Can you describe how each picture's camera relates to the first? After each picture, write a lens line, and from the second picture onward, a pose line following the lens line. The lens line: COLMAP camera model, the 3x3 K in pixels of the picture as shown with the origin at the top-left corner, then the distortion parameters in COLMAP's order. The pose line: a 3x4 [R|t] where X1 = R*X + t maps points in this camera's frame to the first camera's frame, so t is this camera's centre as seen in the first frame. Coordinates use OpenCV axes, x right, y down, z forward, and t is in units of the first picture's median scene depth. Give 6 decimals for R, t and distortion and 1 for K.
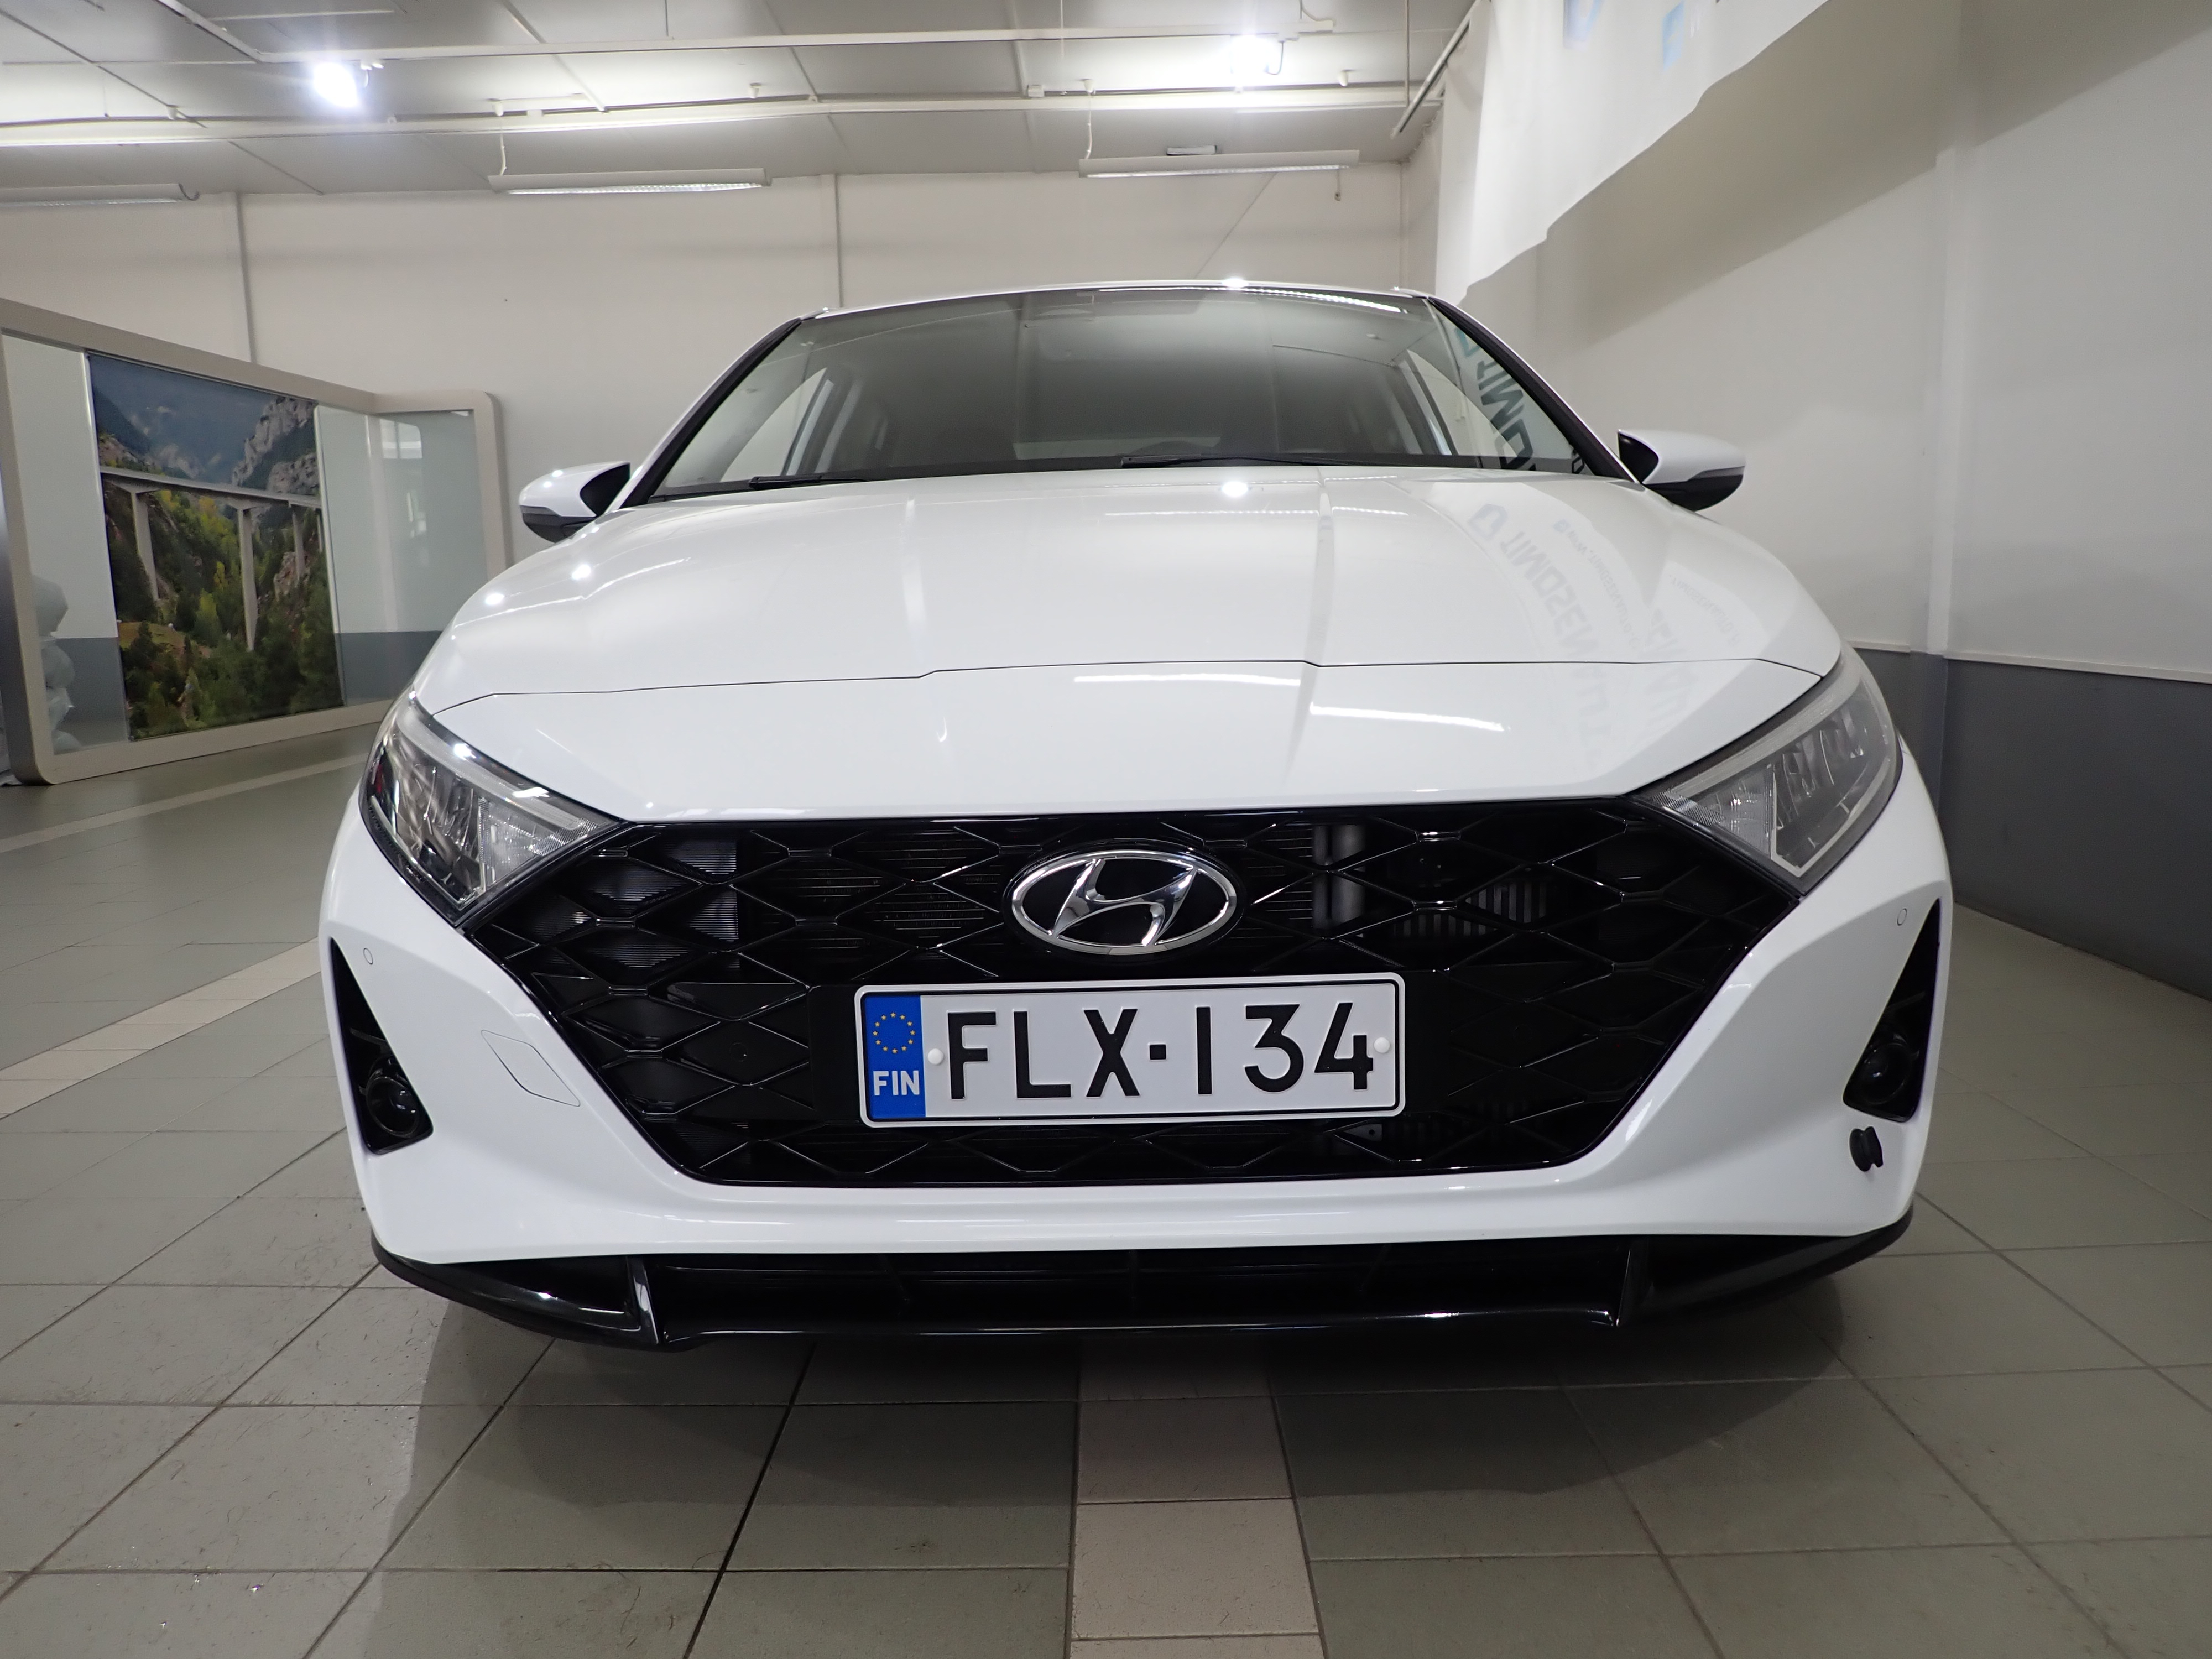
lens RADIAL K [[1623.9, 0, 1092.0], [0, 1623.9, 832.4], [0, 0, 1]] dist [0.005064, -0.022657]
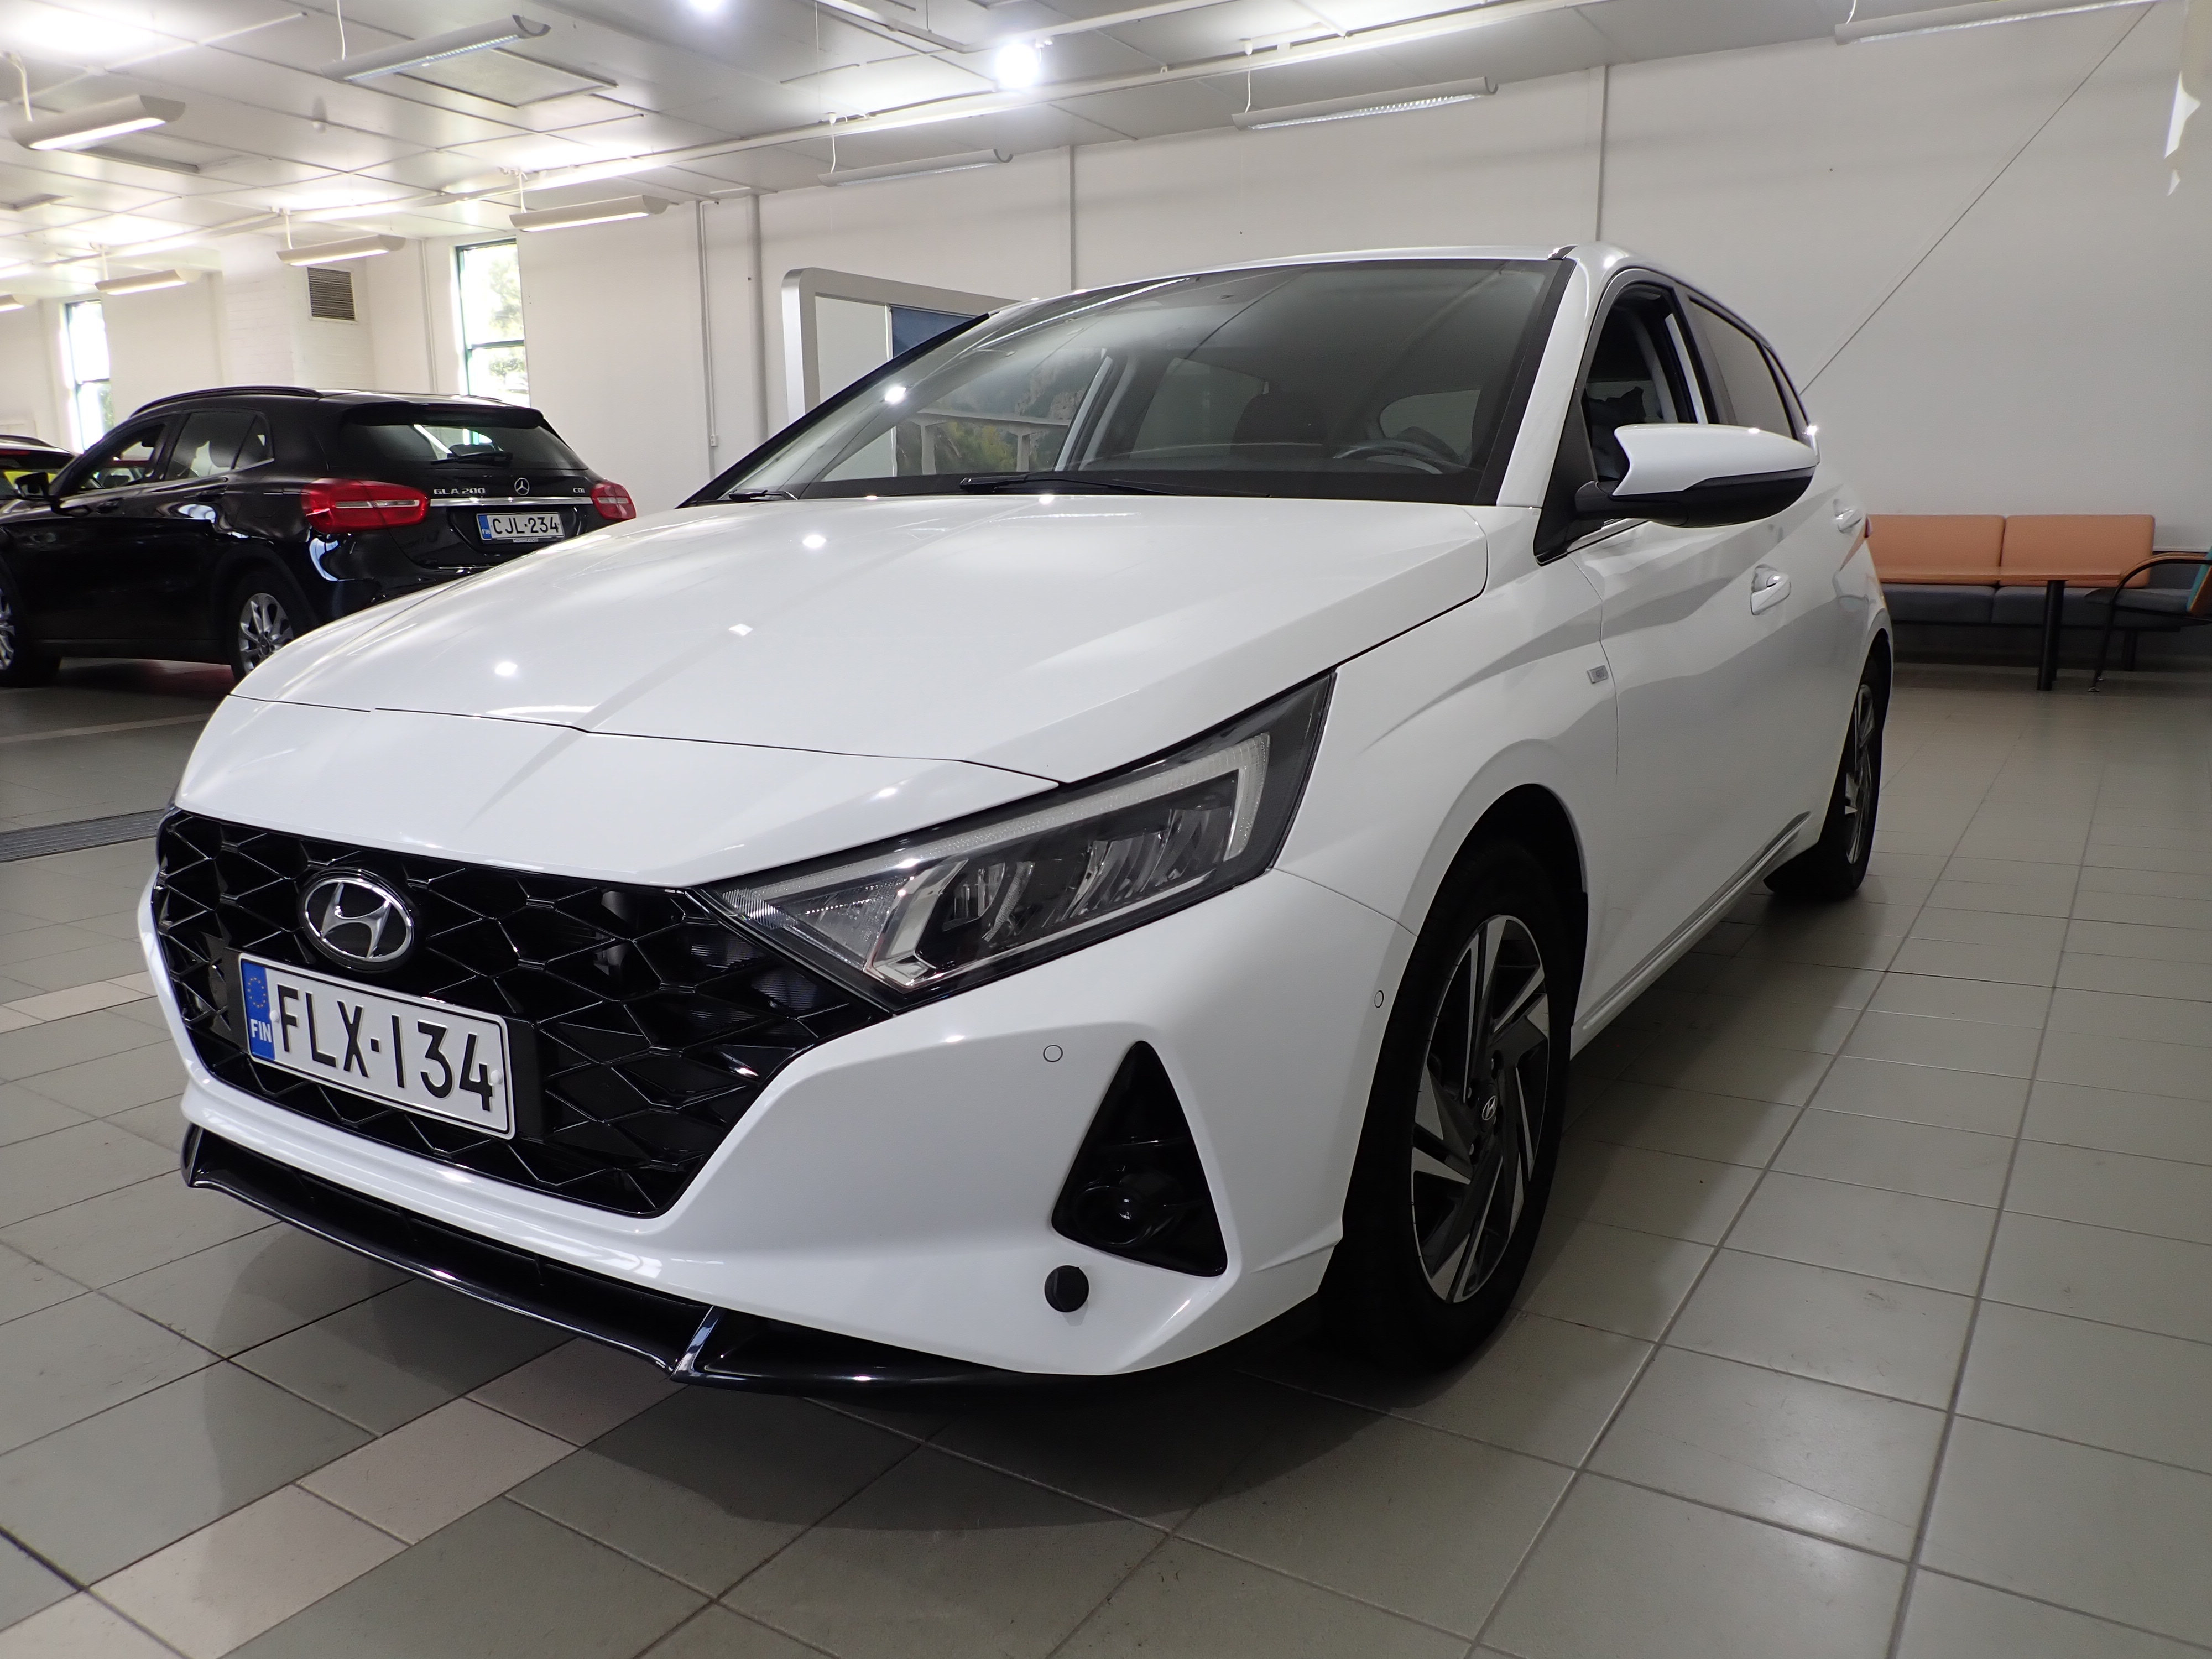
lens RADIAL K [[1628.8, 0, 1164.8], [0, 1628.8, 828.1], [0, 0, 1]] dist [0.073689, -0.173829]
pose [[0.849679, 0.119206, -0.513650, 1.142116], [-0.086179, 0.992407, 0.087756, -0.182557], [0.520211, -0.030299, 0.853500, 0.265356]]
